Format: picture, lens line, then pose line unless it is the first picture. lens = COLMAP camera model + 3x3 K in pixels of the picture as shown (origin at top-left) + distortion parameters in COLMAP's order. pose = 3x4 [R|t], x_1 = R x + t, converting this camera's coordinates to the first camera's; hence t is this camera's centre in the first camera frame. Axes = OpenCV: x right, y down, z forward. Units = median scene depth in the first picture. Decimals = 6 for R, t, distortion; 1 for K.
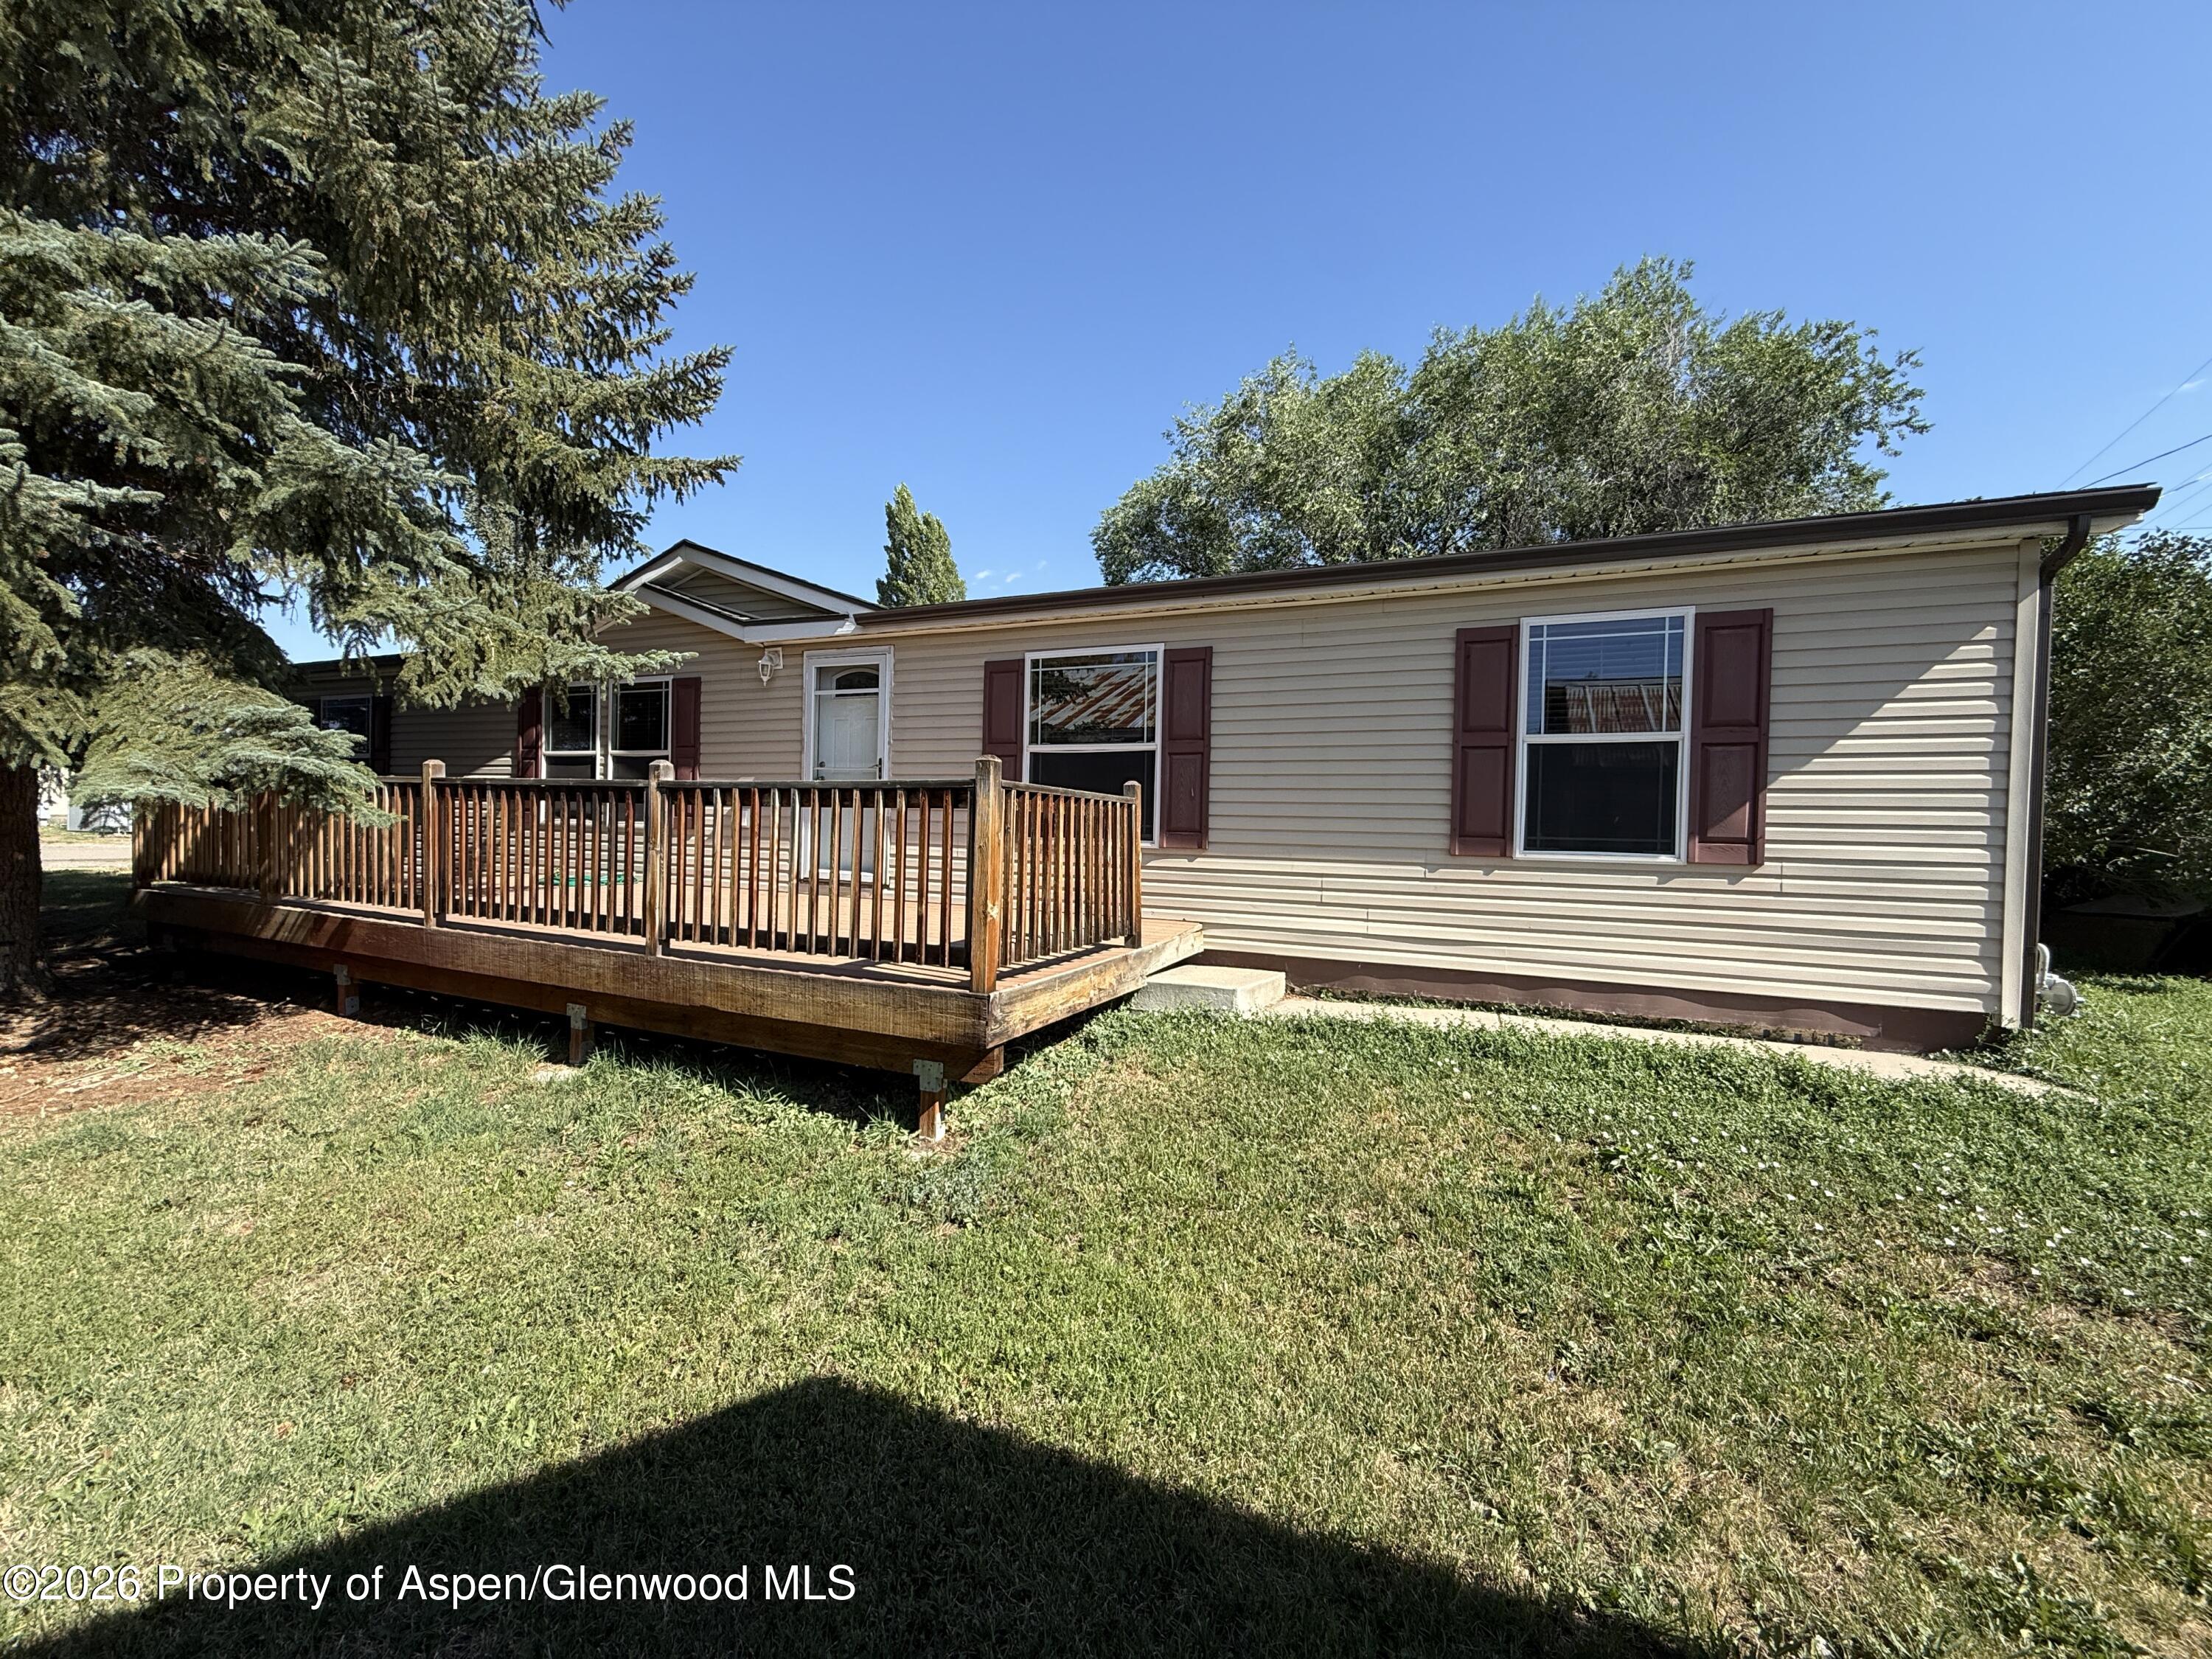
lens RADIAL K [[884.7, 0, 1114.1], [0, 884.7, 835.4], [0, 0, 1]] dist [-0.000075, -0.000044]
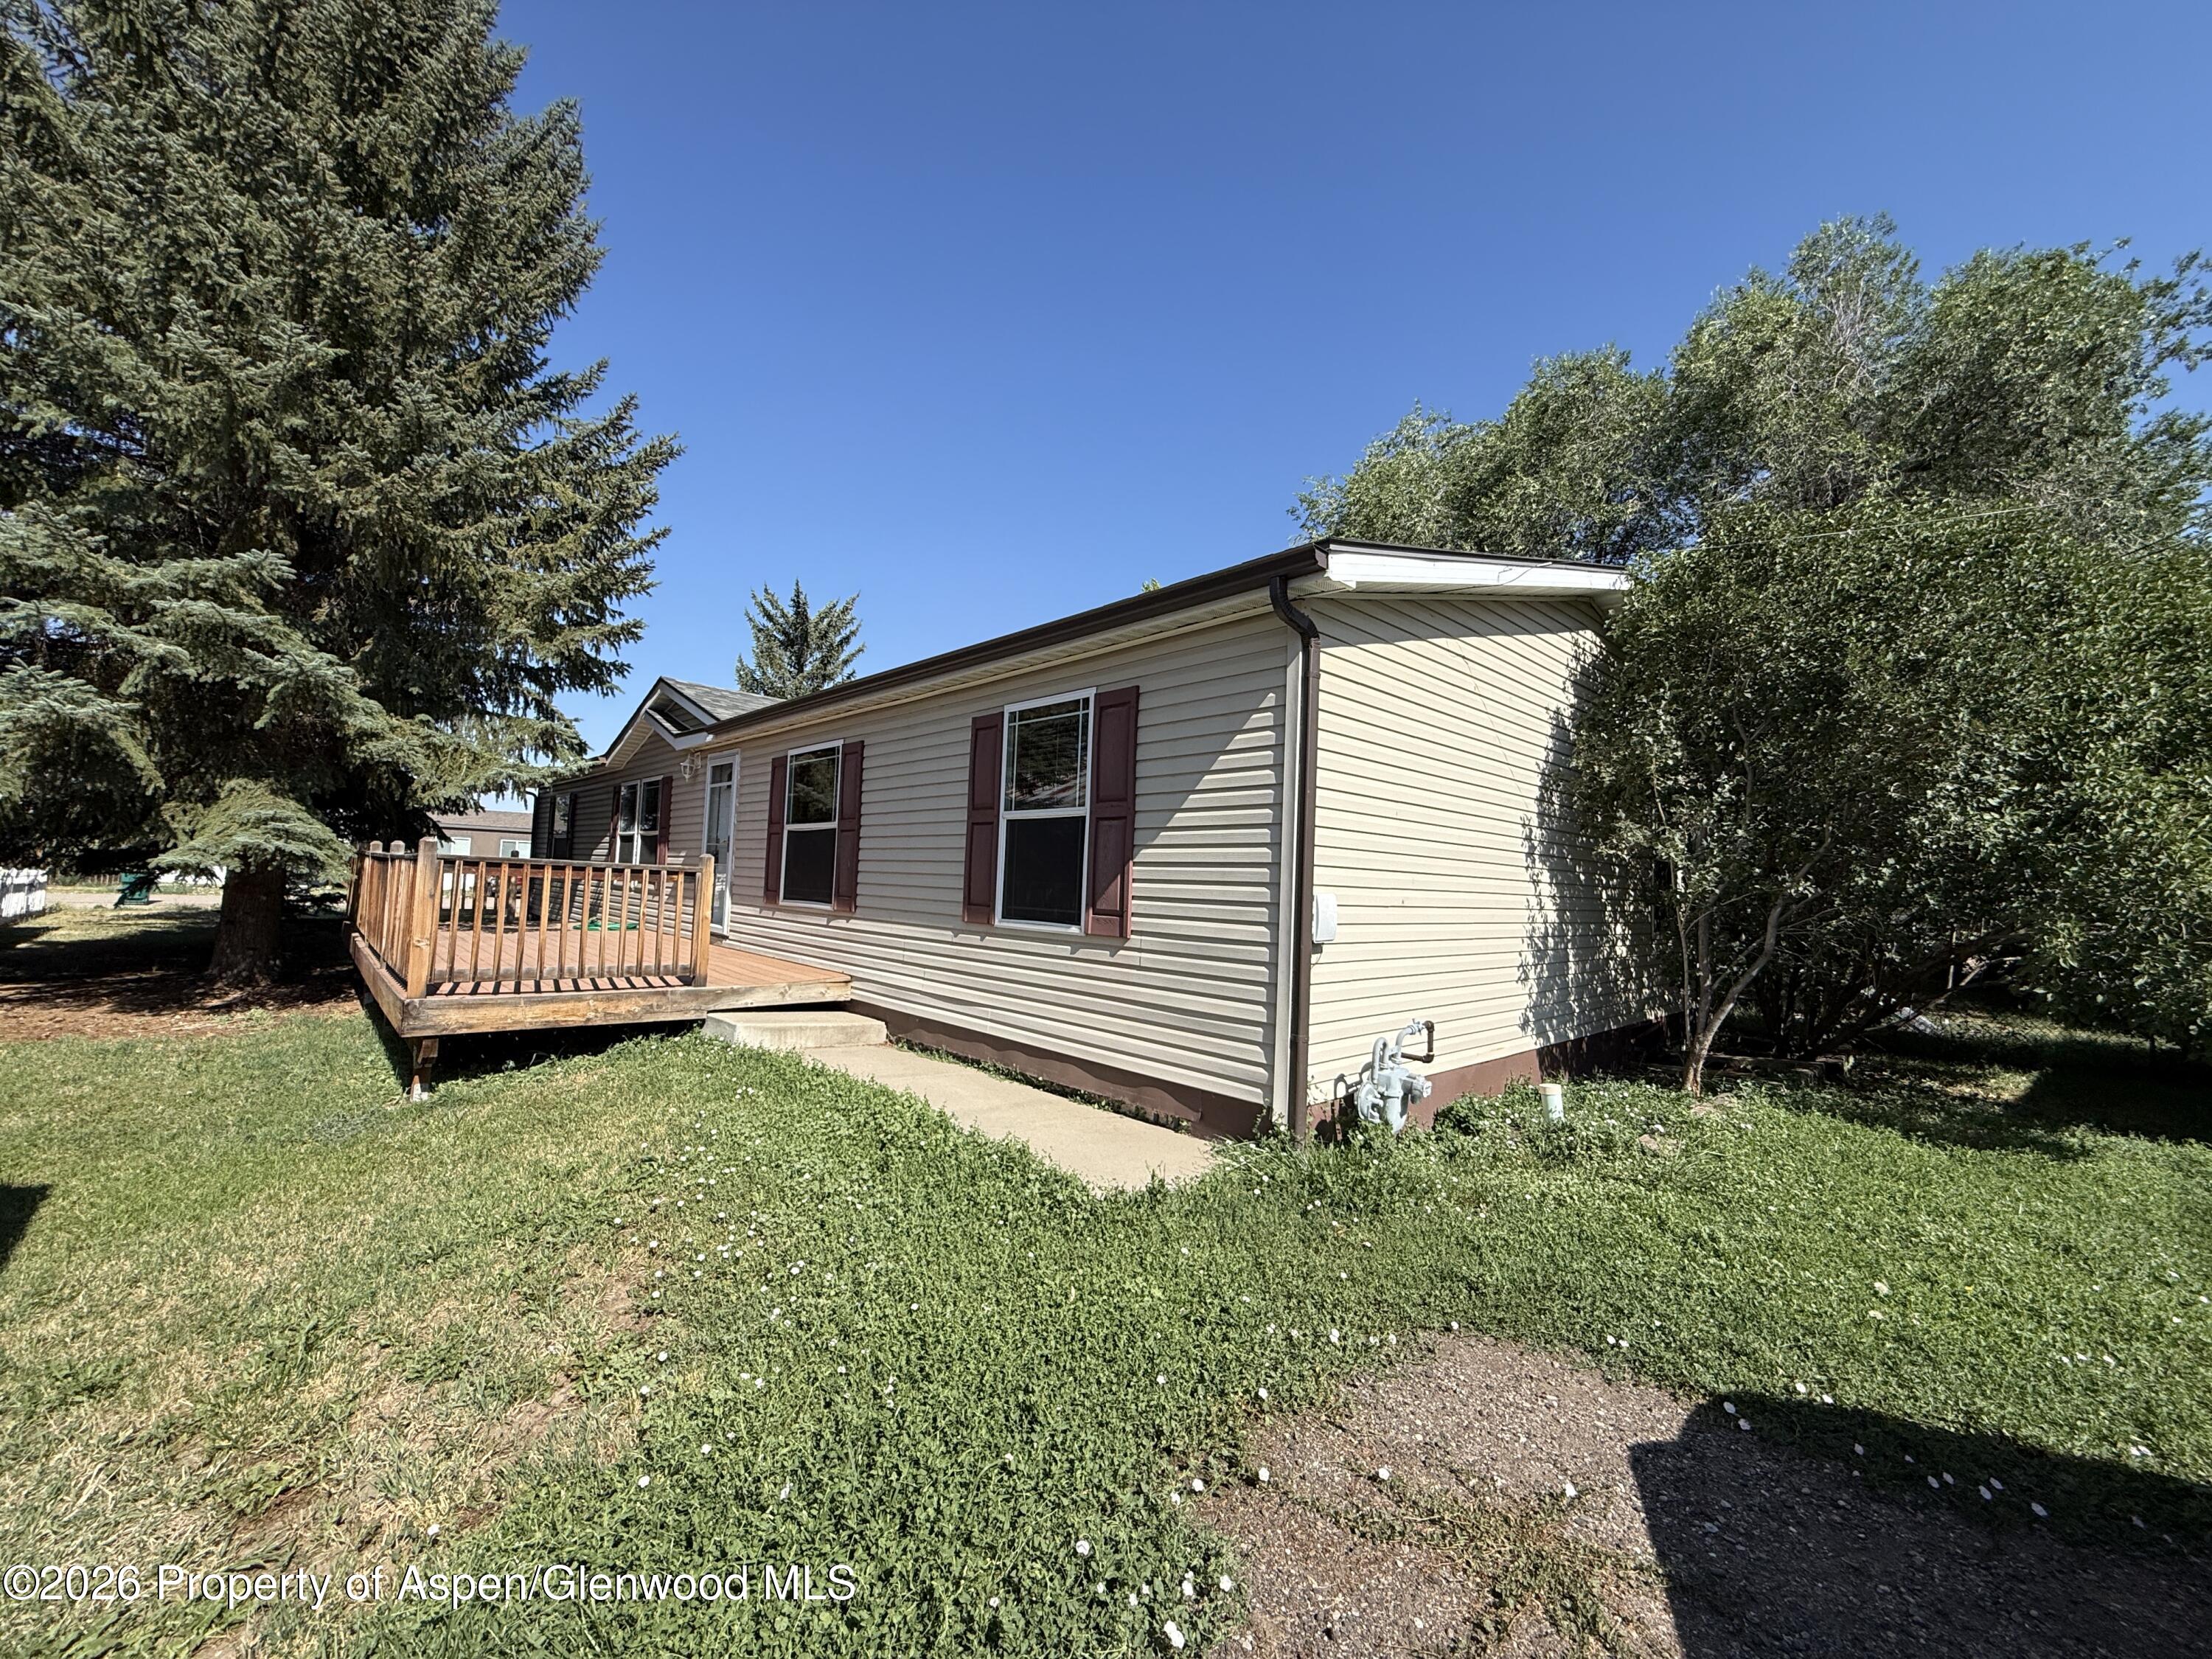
lens RADIAL K [[884.7, 0, 1111.3], [0, 884.7, 836.2], [0, 0, 1]] dist [-0.000075, -0.000044]
pose [[0.922717, -0.008060, -0.385393, 1.094999], [-0.021825, 0.997085, -0.073107, -0.007855], [0.384859, 0.075868, 0.919852, 0.061155]]
